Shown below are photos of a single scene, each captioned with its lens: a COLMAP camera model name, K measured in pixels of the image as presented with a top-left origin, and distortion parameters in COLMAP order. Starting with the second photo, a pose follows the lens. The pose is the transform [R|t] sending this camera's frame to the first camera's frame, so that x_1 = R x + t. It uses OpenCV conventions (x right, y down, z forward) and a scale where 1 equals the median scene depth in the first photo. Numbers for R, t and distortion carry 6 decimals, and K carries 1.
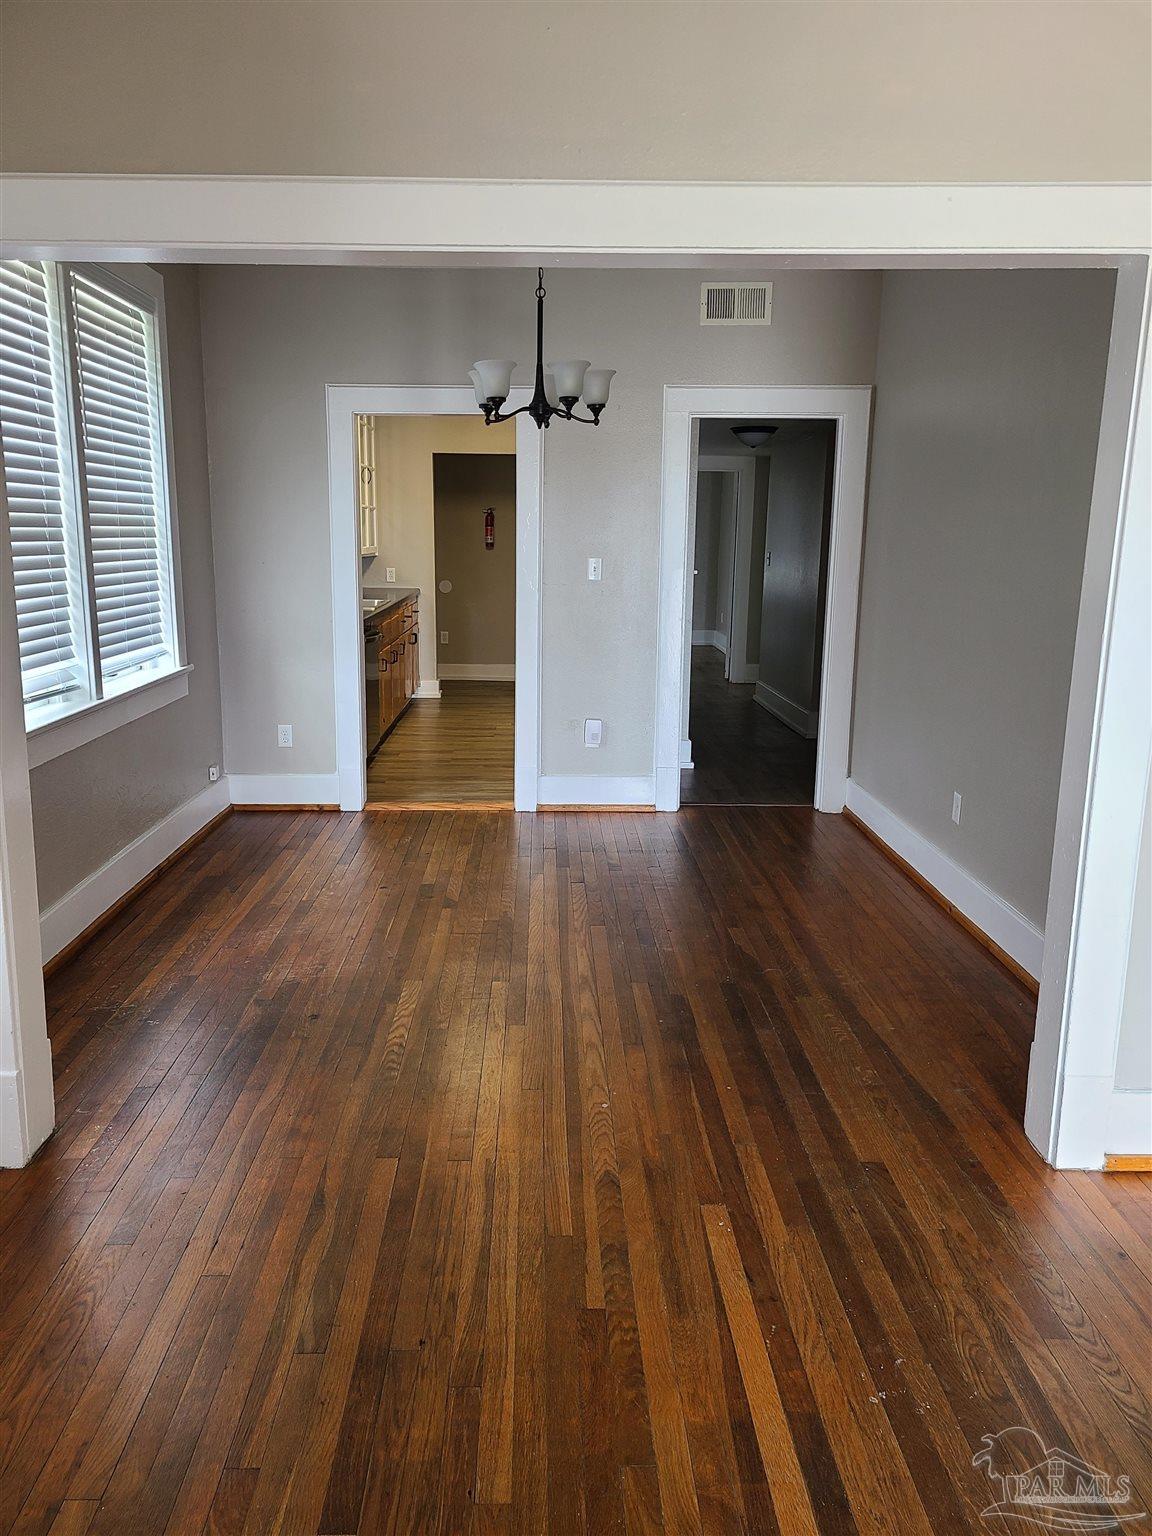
lens RADIAL K [[1151.3, 0, 565.0], [0, 1151.3, 775.7], [0, 0, 1]] dist [0.033142, -0.045781]
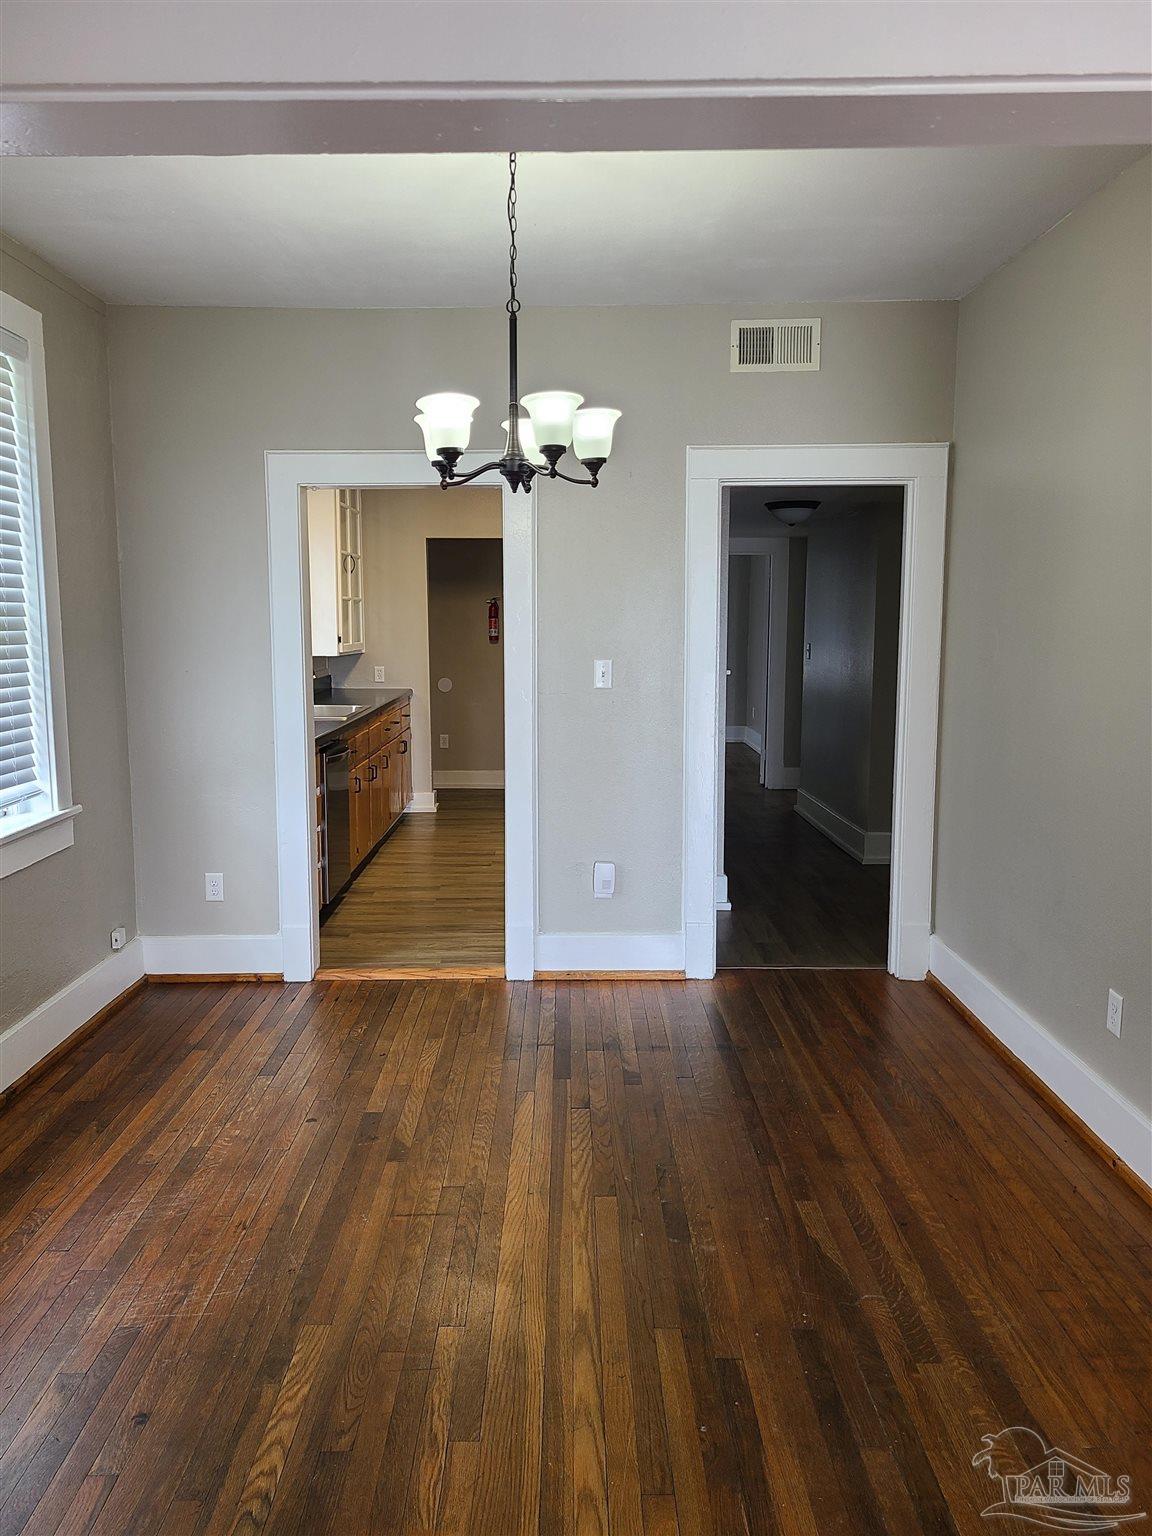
lens RADIAL K [[1151.3, 0, 578.8], [0, 1151.3, 761.1], [0, 0, 1]] dist [0.033142, -0.045781]
pose [[0.999891, -0.010681, -0.010232, 0.017614], [0.009777, 0.996360, -0.084683, -0.056333], [0.011099, 0.084574, 0.996355, 0.229635]]
